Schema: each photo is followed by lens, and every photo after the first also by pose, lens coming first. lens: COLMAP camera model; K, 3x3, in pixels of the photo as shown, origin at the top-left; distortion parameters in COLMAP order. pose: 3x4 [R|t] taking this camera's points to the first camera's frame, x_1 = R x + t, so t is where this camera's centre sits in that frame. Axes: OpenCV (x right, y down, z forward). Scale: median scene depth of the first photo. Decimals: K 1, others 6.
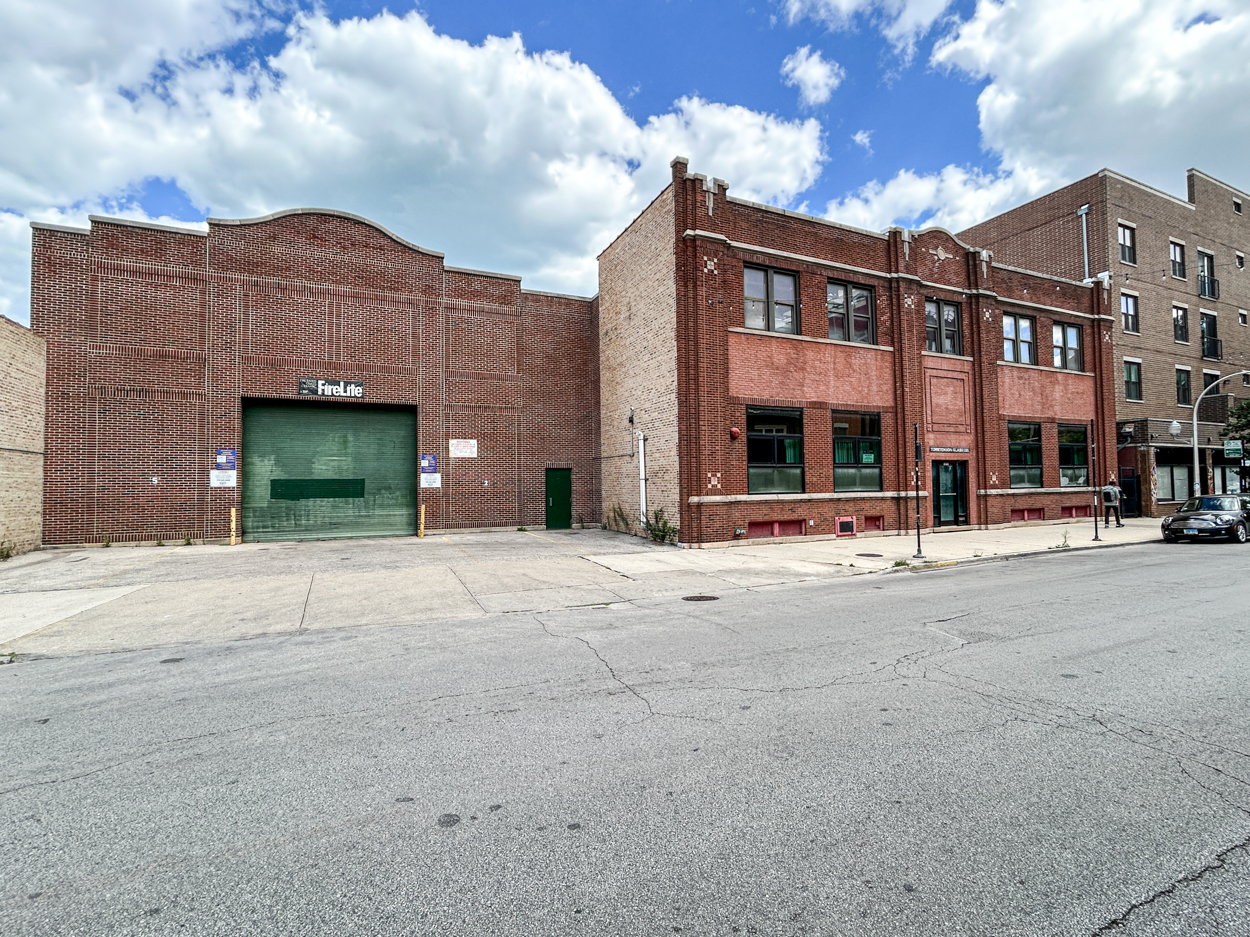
lens RADIAL K [[573.9, 0, 623.6], [0, 573.9, 468.3], [0, 0, 1]] dist [0.006671, 0.001476]
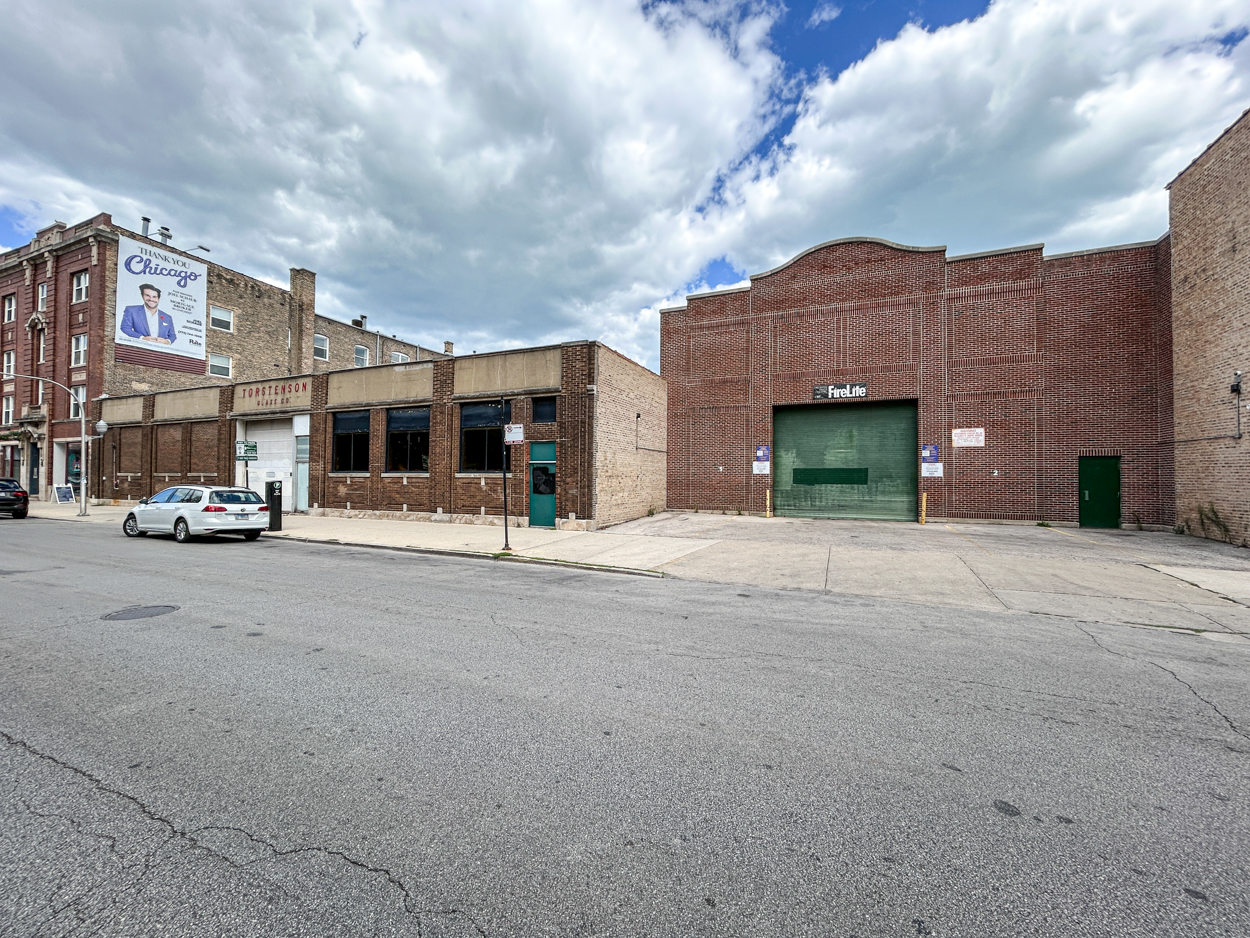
lens RADIAL K [[504.9, 0, 627.0], [0, 504.9, 467.5], [0, 0, 1]] dist [-0.002101, 0.001440]
pose [[0.663078, 0.001490, -0.748548, -0.020673], [0.011026, 0.999870, 0.011757, 0.000148], [0.748469, -0.016049, 0.662976, -0.016510]]
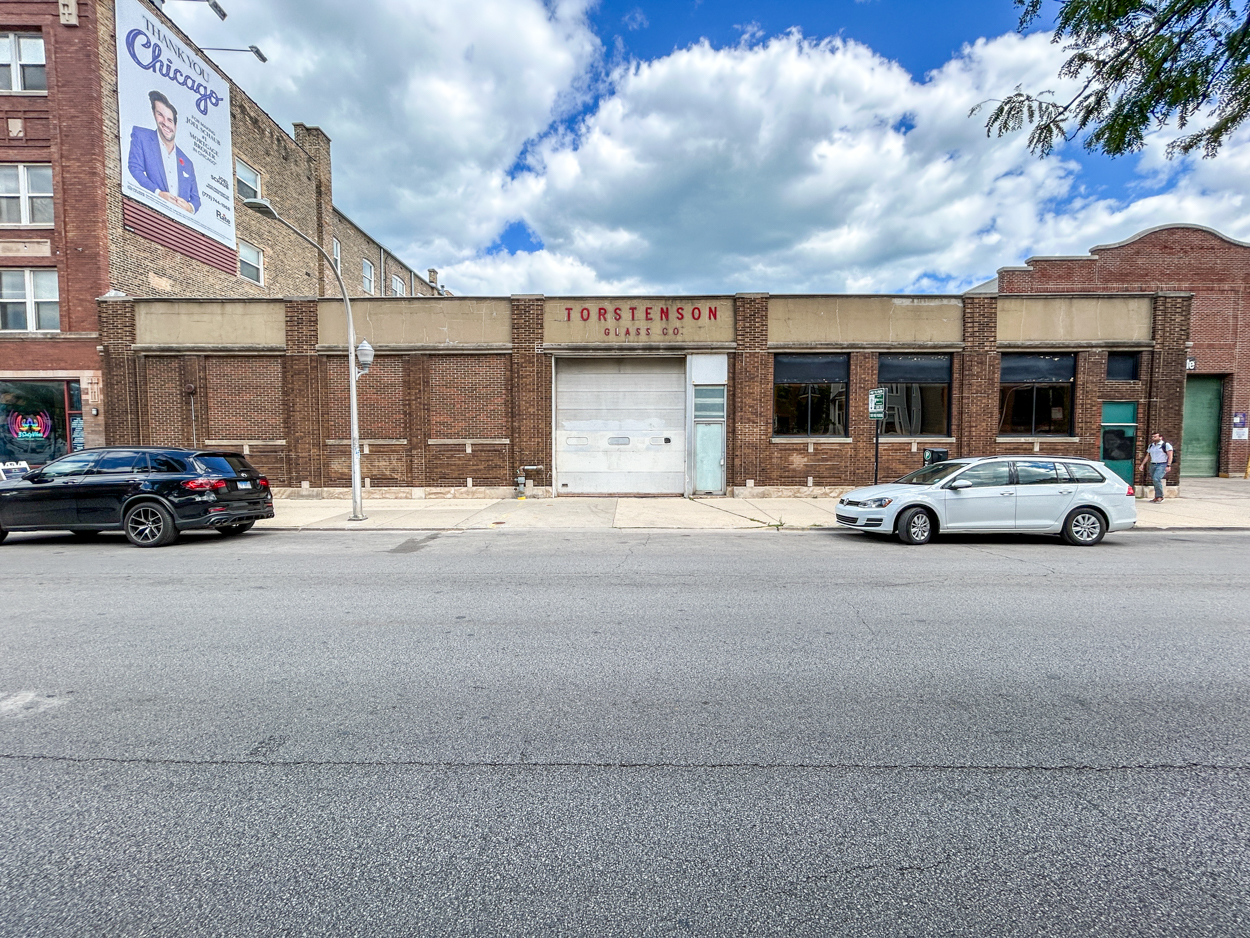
lens RADIAL K [[477.0, 0, 622.7], [0, 477.0, 465.4], [0, 0, 1]] dist [0.007820, -0.001236]
pose [[0.902787, 0.032331, -0.428871, -1.153665], [0.003767, 0.996538, 0.083056, -0.002198], [0.430071, -0.076597, 0.899540, -0.552169]]
